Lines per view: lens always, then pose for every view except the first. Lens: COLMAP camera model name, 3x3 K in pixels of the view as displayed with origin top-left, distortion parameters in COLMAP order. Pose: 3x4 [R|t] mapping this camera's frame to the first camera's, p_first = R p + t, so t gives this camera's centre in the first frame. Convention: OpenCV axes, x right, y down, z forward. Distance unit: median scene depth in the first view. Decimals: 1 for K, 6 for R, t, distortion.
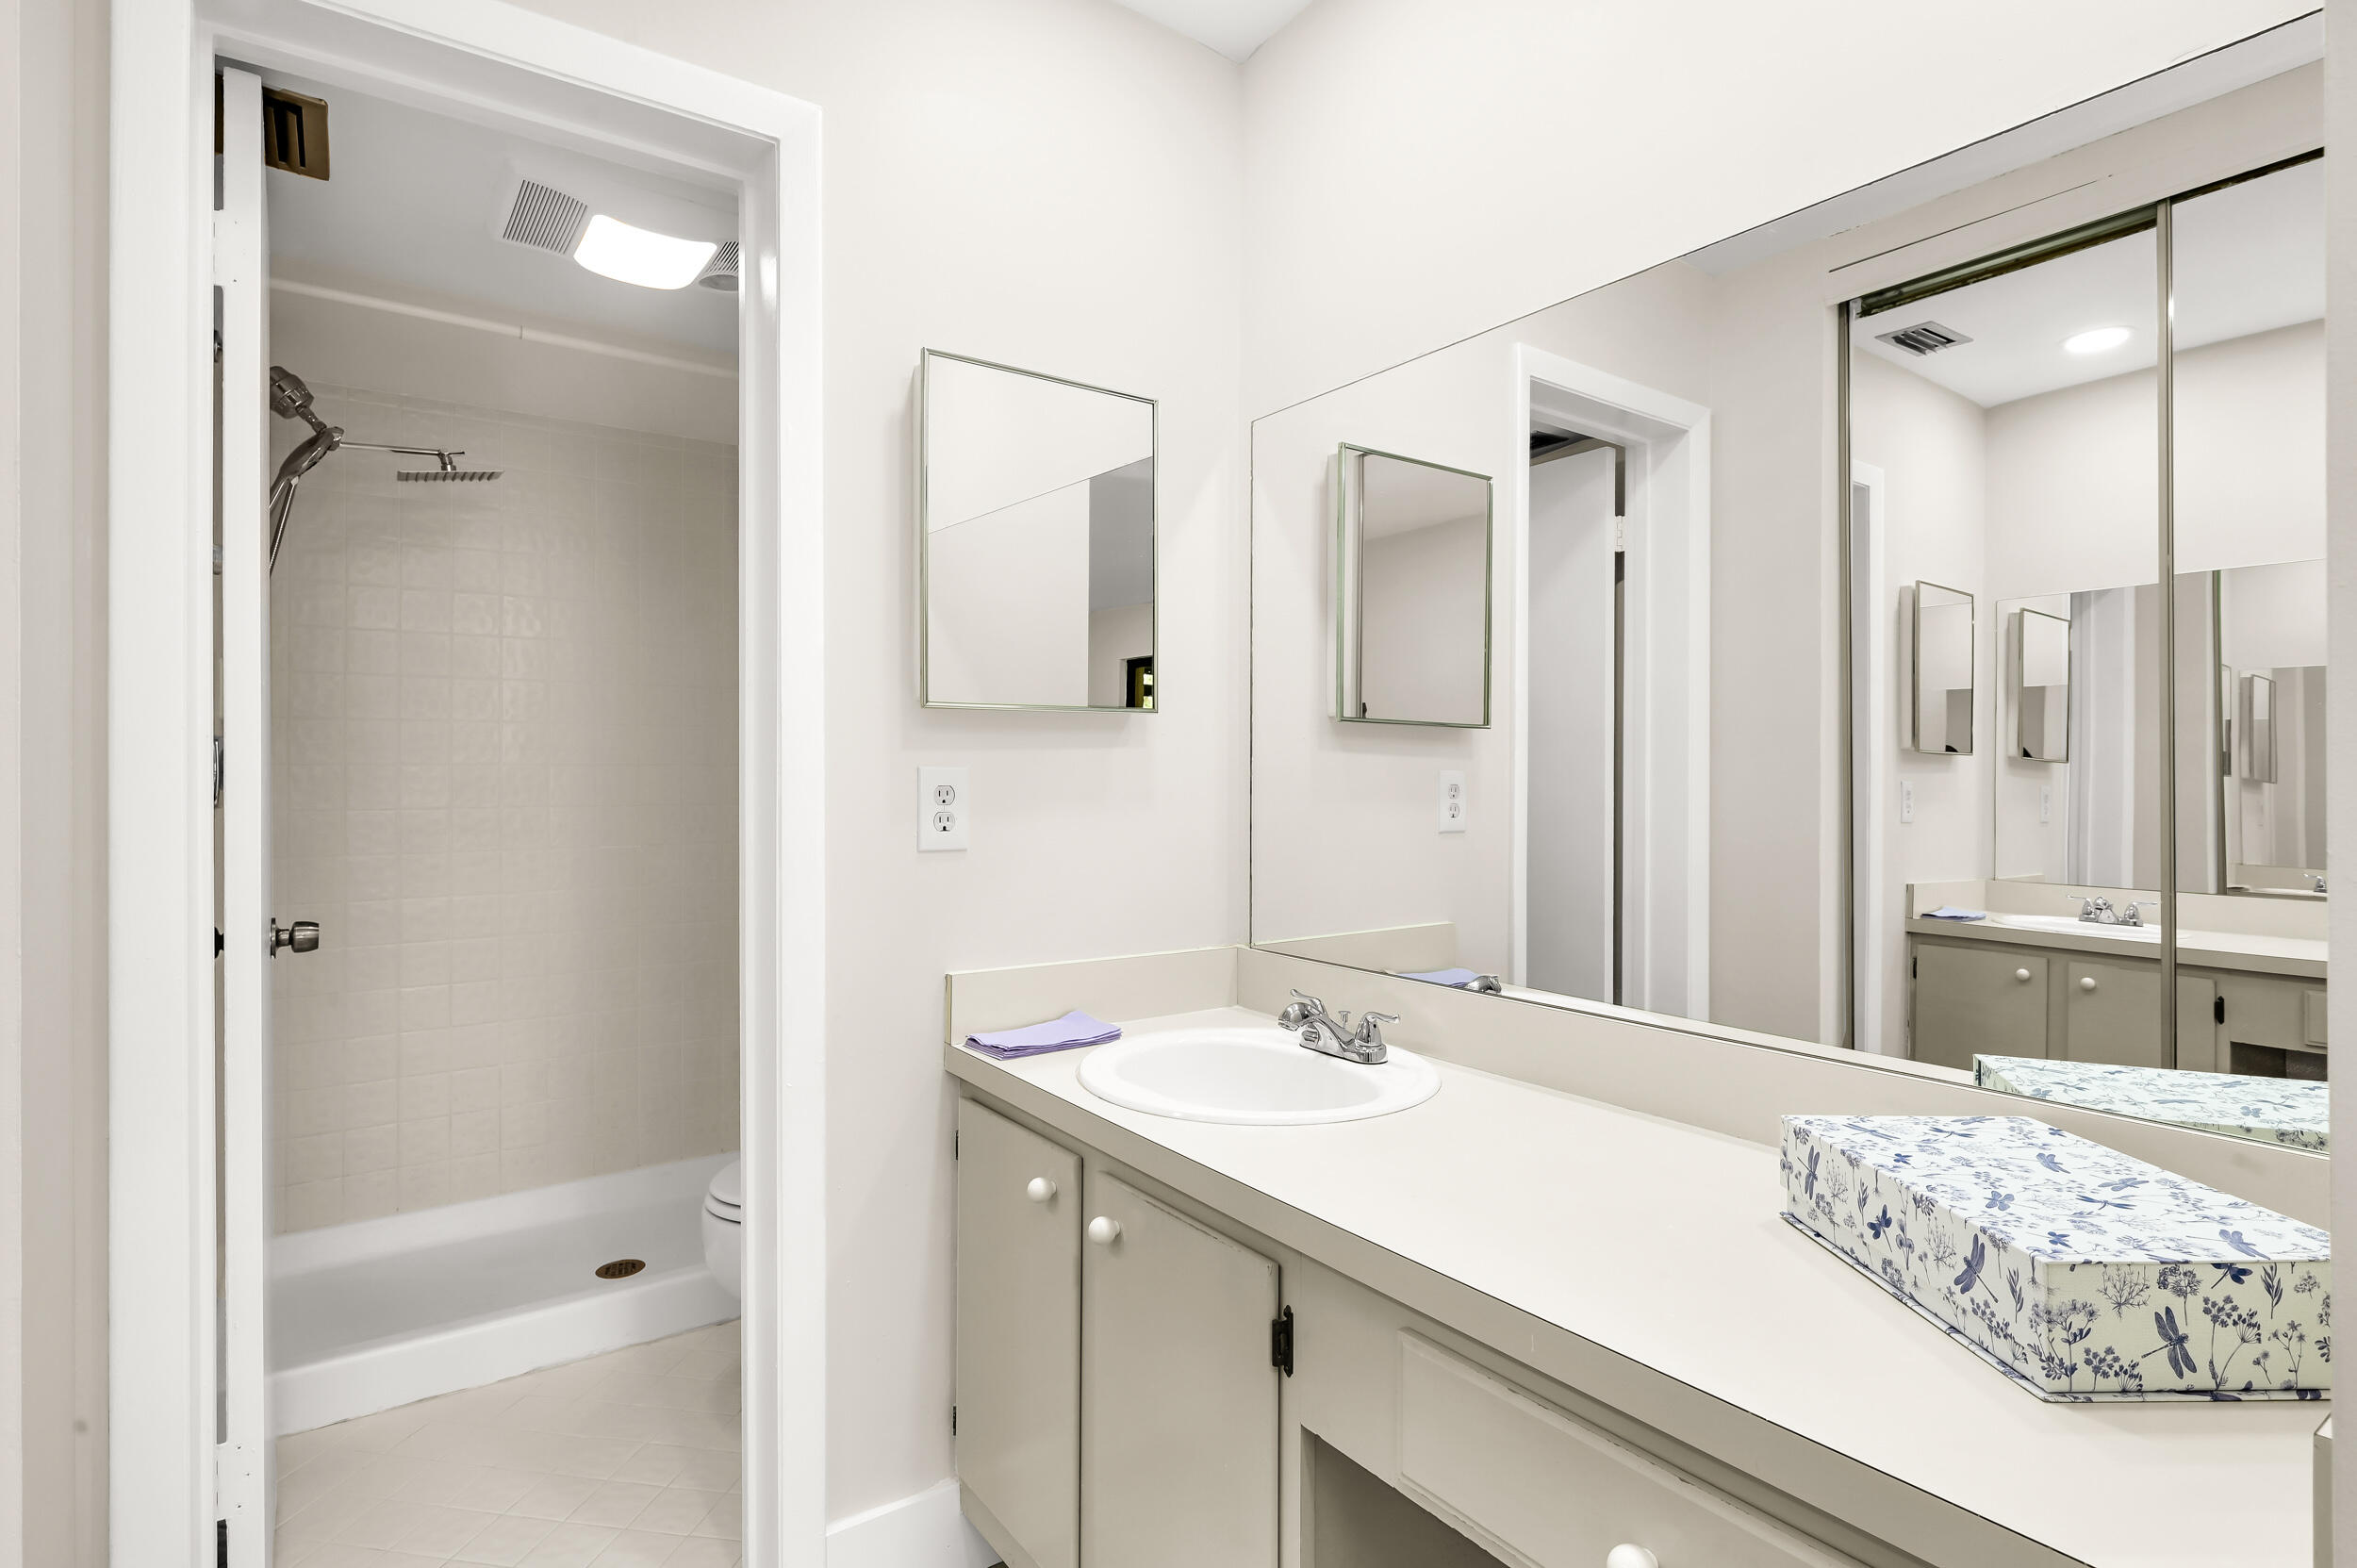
lens RADIAL K [[1160.0, 0, 1175.4], [0, 1160.0, 784.6], [0, 0, 1]] dist [-0.029086, -0.000324]
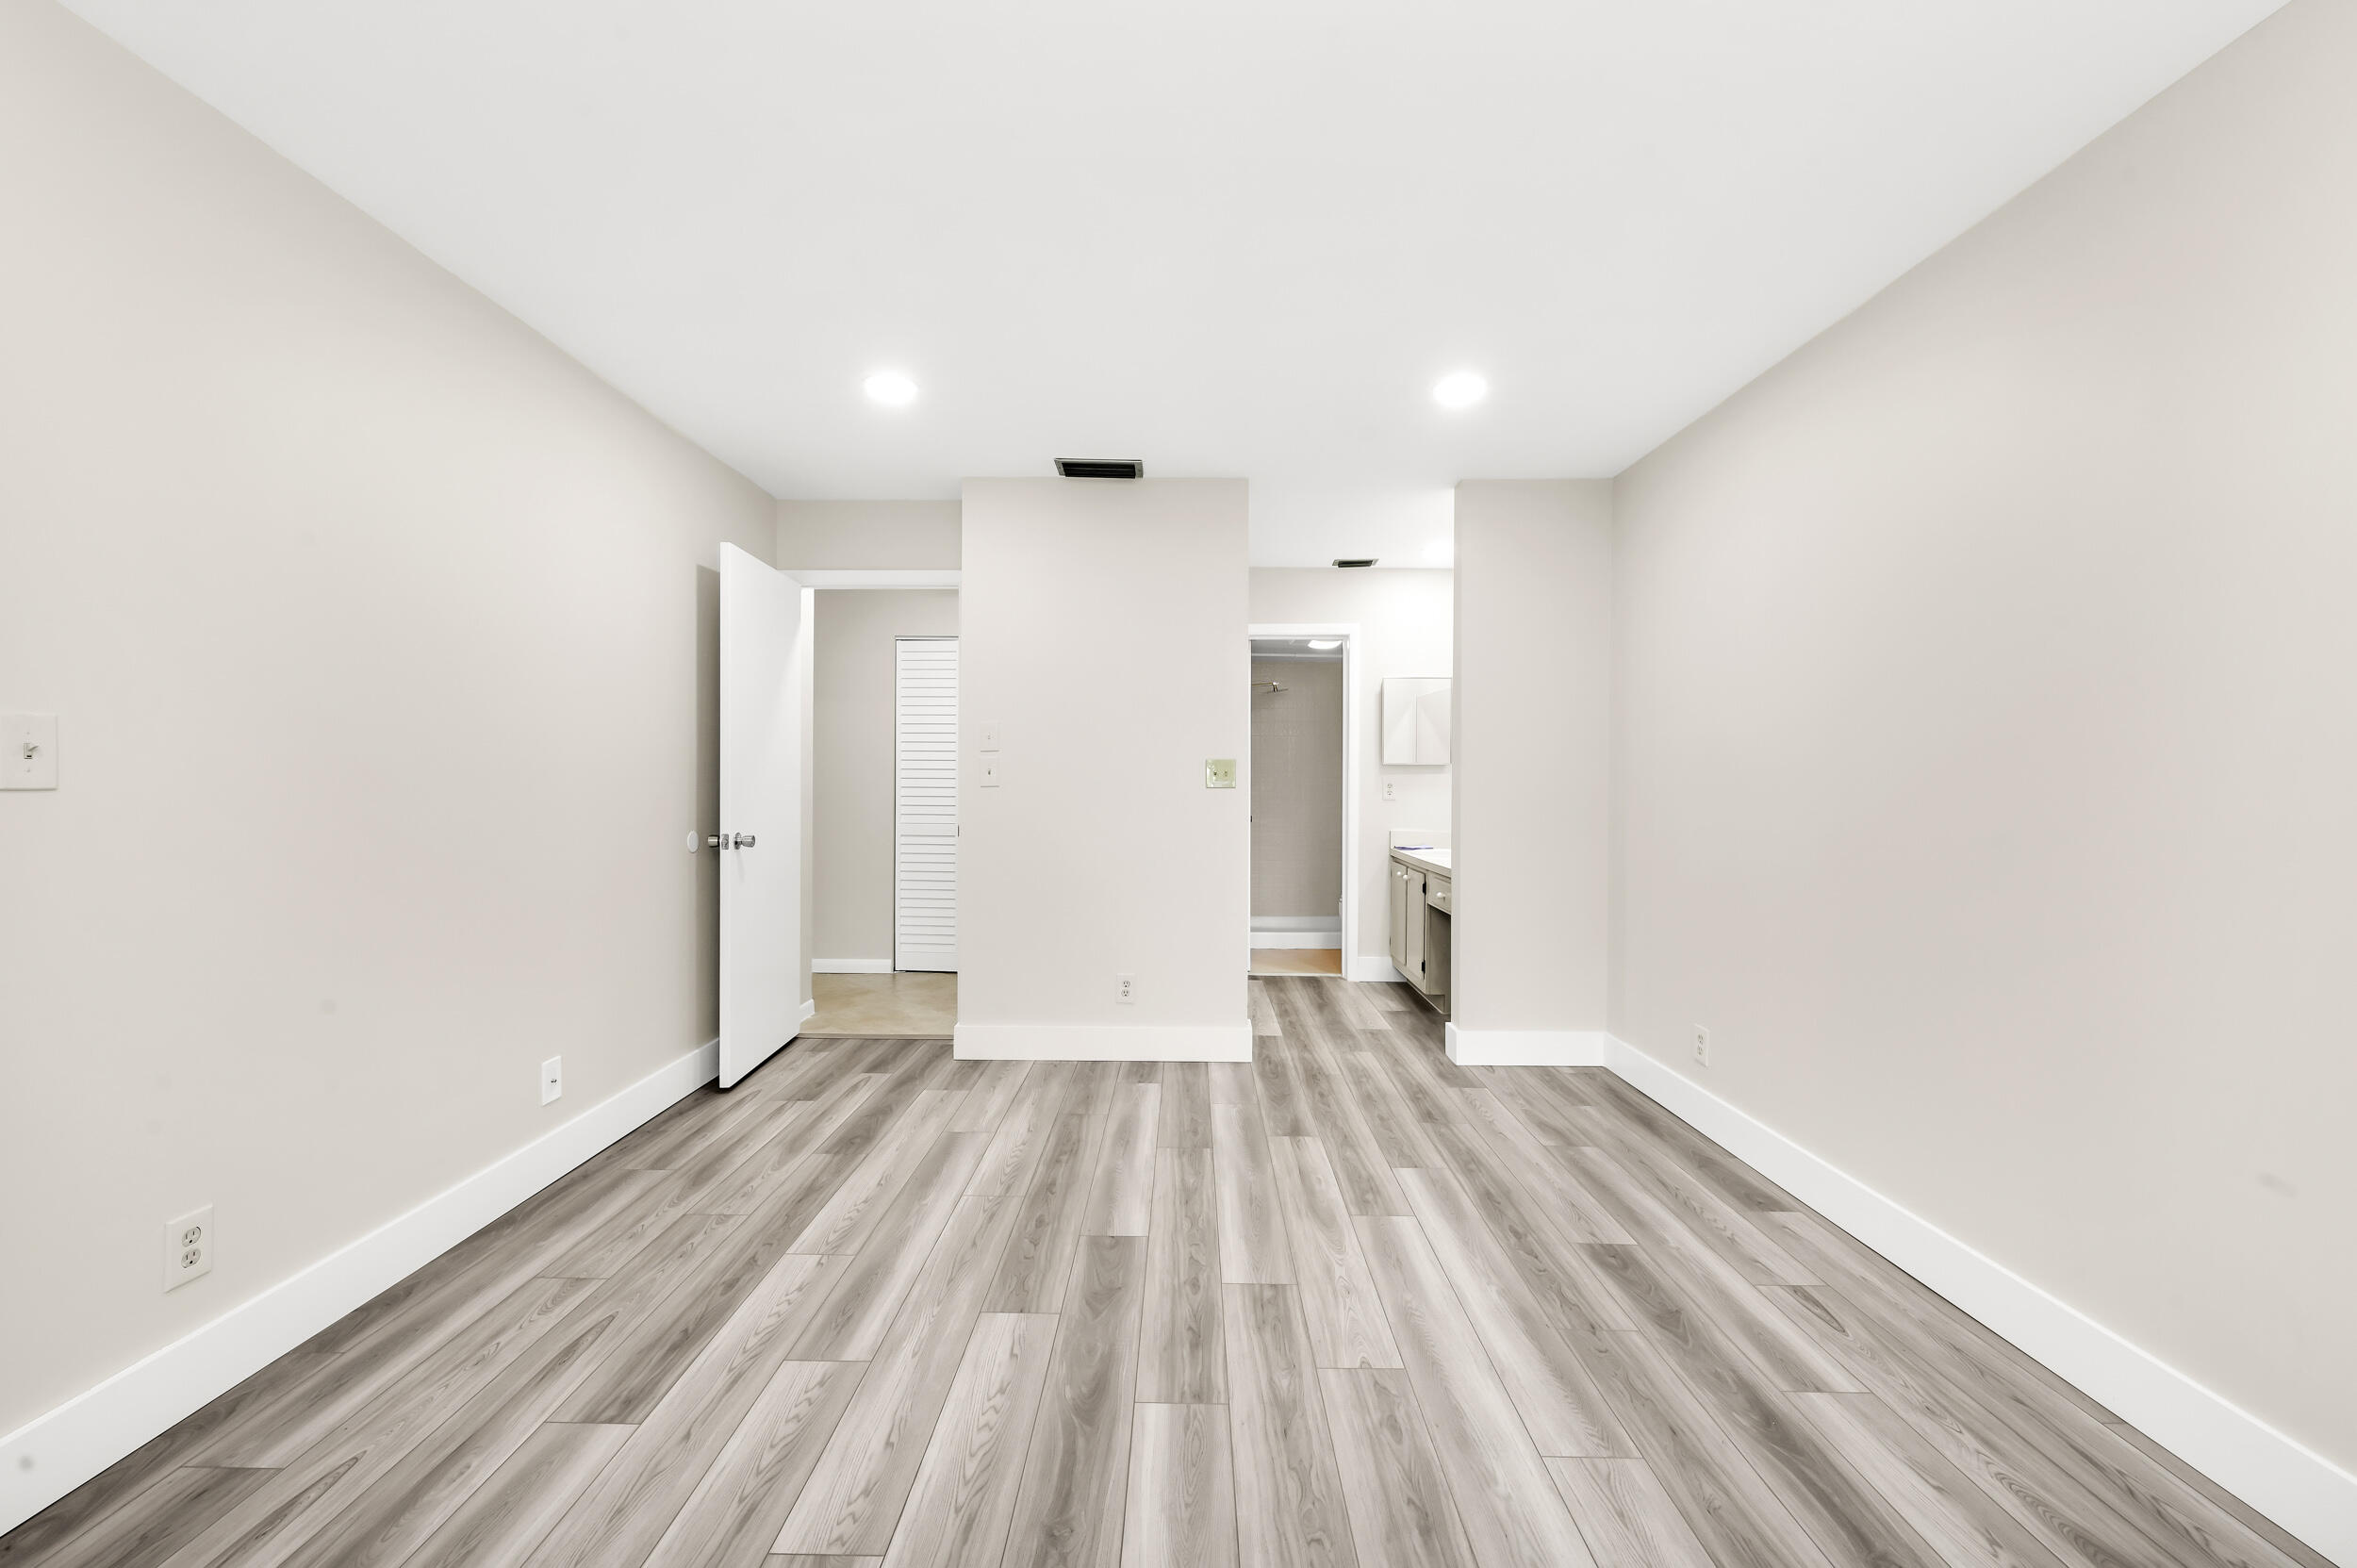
lens RADIAL K [[947.6, 0, 1168.7], [0, 947.6, 777.0], [0, 0, 1]] dist [0.002330, 0.000078]
pose [[0.809203, -0.004182, -0.587515, 1.090231], [-0.001020, 0.999963, -0.008523, 0.008930], [0.587529, 0.007496, 0.809169, -2.059634]]
